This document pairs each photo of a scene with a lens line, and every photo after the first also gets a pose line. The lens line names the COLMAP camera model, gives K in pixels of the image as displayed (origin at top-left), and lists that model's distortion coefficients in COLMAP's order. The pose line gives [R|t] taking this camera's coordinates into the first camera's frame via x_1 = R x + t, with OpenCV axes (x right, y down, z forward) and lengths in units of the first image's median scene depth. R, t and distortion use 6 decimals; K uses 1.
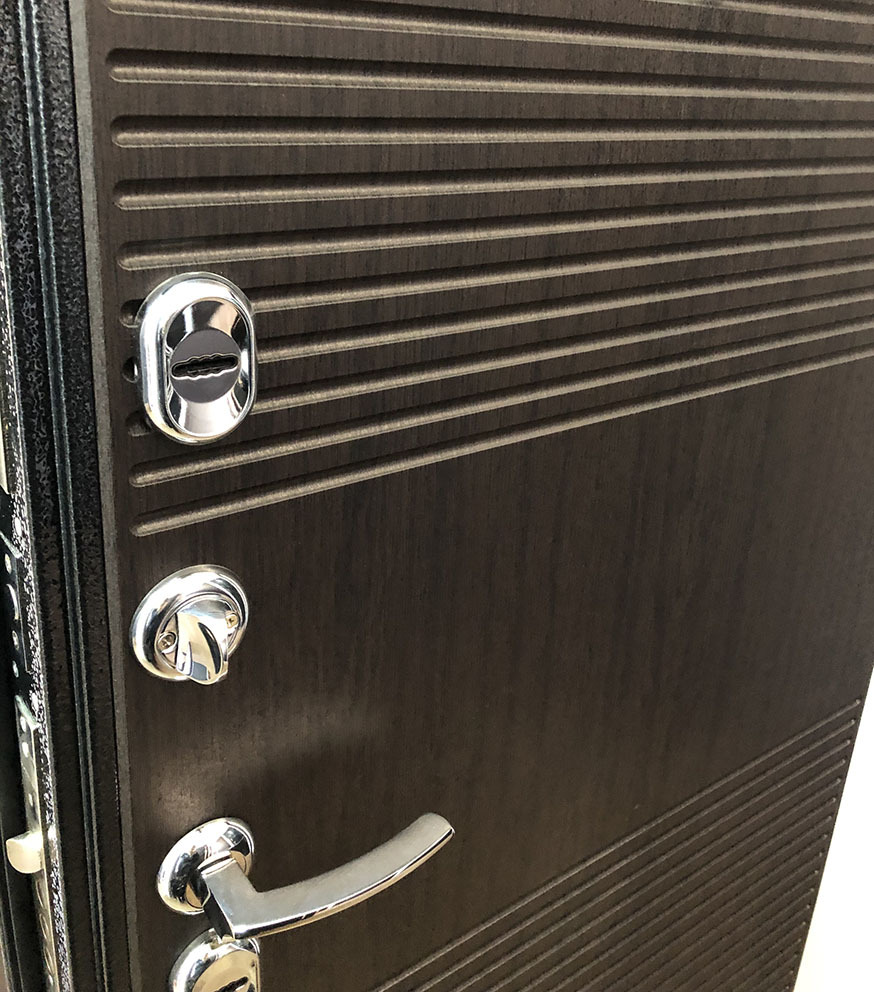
lens RADIAL K [[1072.5, 0, 437.0], [0, 1072.5, 496.0], [0, 0, 1]] dist [0.091153, -0.005334]
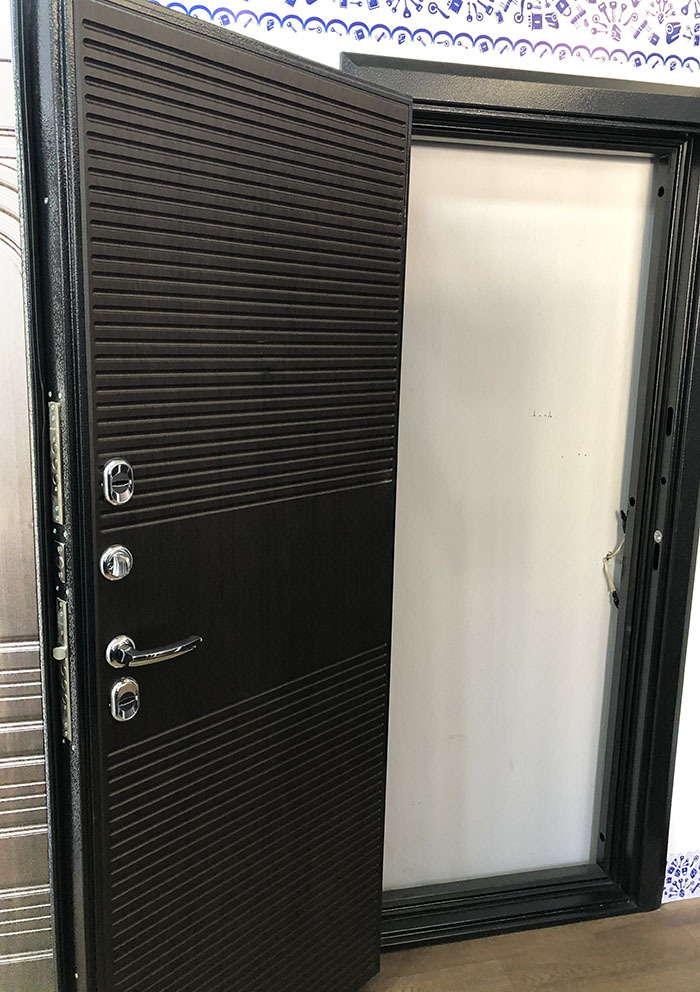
lens RADIAL K [[839.0, 0, 350.0], [0, 839.0, 496.0], [0, 0, 1]] dist [0.002236, 0.000706]
pose [[0.975807, -0.070407, 0.206987, -0.049827], [0.111531, 0.974583, -0.194289, 0.517111], [-0.188047, 0.212674, 0.958858, -1.700929]]
